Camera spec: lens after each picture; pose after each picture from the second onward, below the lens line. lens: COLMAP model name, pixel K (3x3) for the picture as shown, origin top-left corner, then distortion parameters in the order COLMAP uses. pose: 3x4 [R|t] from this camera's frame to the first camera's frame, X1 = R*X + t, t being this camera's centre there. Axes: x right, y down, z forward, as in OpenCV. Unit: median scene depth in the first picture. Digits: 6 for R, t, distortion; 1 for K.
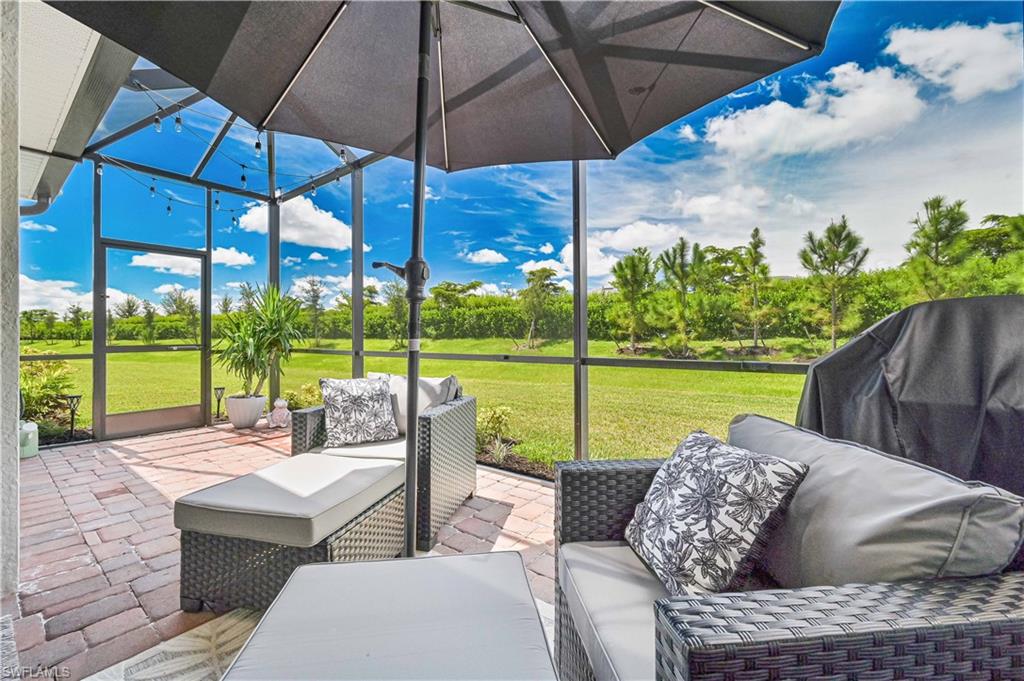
lens RADIAL K [[415.1, 0, 507.7], [0, 415.1, 329.9], [0, 0, 1]] dist [-0.002900, 0.000575]
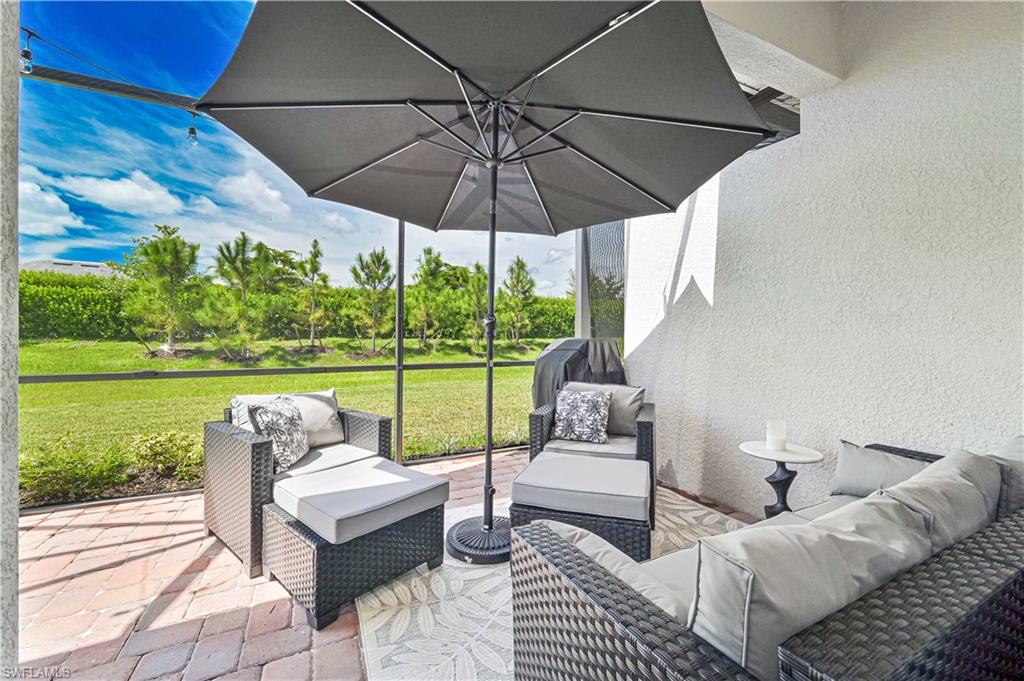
lens RADIAL K [[415.1, 0, 521.2], [0, 415.1, 334.2], [0, 0, 1]] dist [-0.002900, 0.000575]
pose [[0.430071, 0.003742, 0.902787, -0.177739], [-0.021972, 0.999739, 0.006323, -0.010204], [-0.902527, -0.022555, 0.430041, 0.012458]]
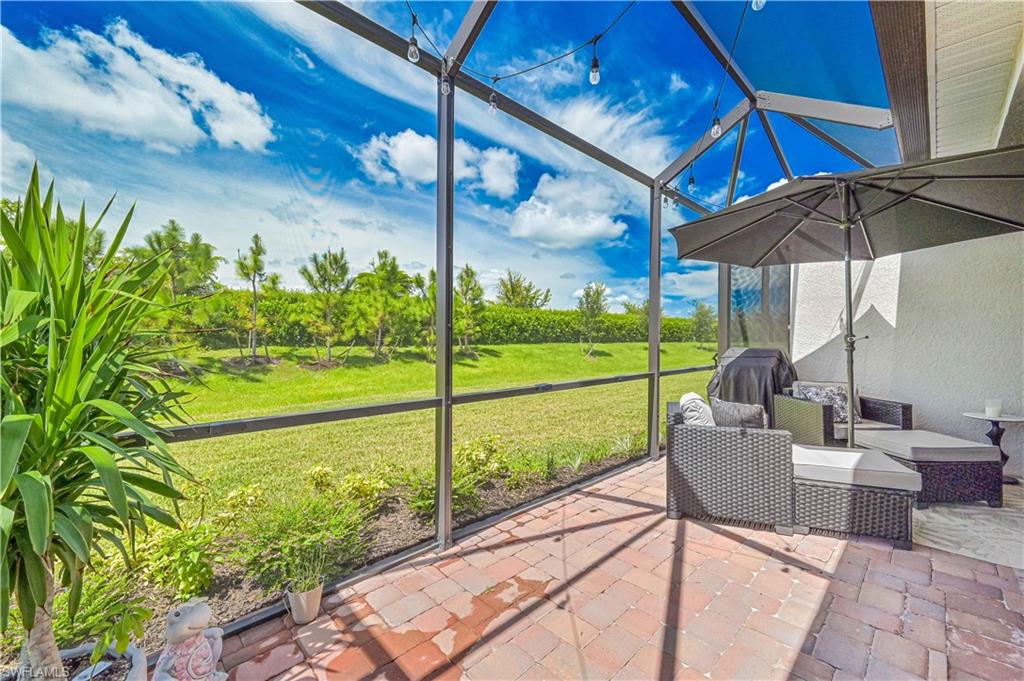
lens RADIAL K [[415.1, 0, 516.6], [0, 415.1, 336.4], [0, 0, 1]] dist [-0.002900, 0.000575]
pose [[0.132366, 0.009182, 0.991158, -0.299027], [-0.019028, 0.999796, -0.006721, -0.010442], [-0.991018, -0.017970, 0.132514, 0.269403]]
